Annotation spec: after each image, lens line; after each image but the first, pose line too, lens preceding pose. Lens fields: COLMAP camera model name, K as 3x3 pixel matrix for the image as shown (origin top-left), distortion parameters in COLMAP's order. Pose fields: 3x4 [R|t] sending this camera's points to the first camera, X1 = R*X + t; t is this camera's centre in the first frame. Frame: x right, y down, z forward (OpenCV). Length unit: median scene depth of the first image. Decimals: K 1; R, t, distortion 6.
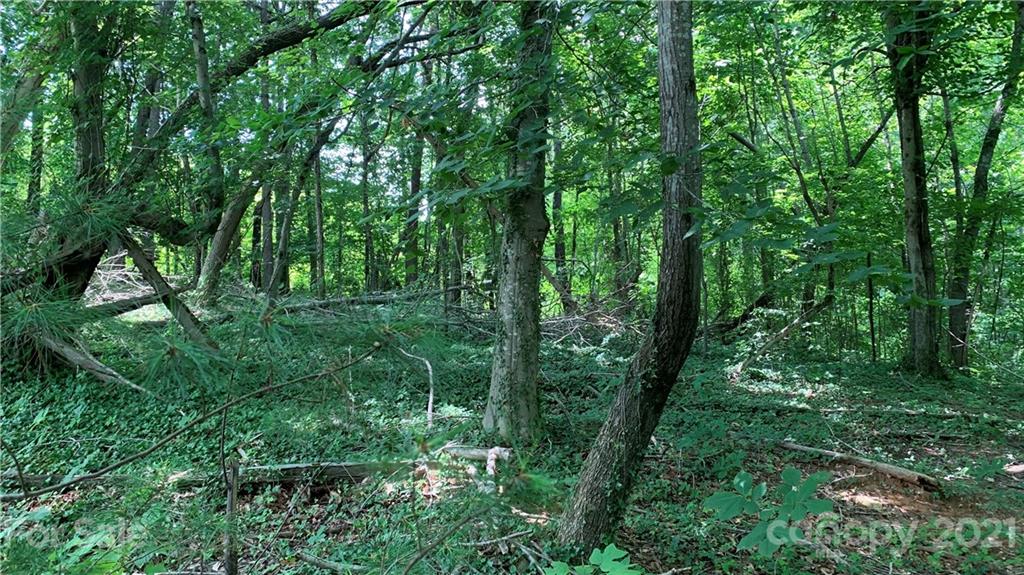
lens RADIAL K [[807.2, 0, 511.9], [0, 807.2, 241.4], [0, 0, 1]] dist [0.219088, -0.251372]
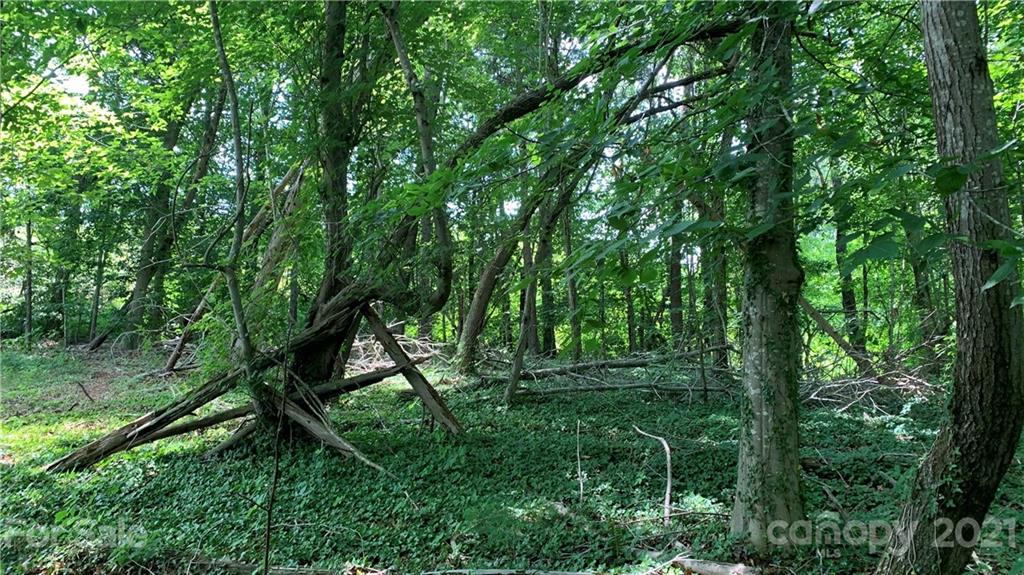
lens RADIAL K [[793.0, 0, 511.0], [0, 793.0, 251.1], [0, 0, 1]] dist [0.039597, -0.005330]
pose [[0.938158, -0.070426, -0.338969, 0.050223], [0.050882, 0.996507, -0.066217, -0.006577], [0.342449, 0.044874, 0.938464, 0.176305]]
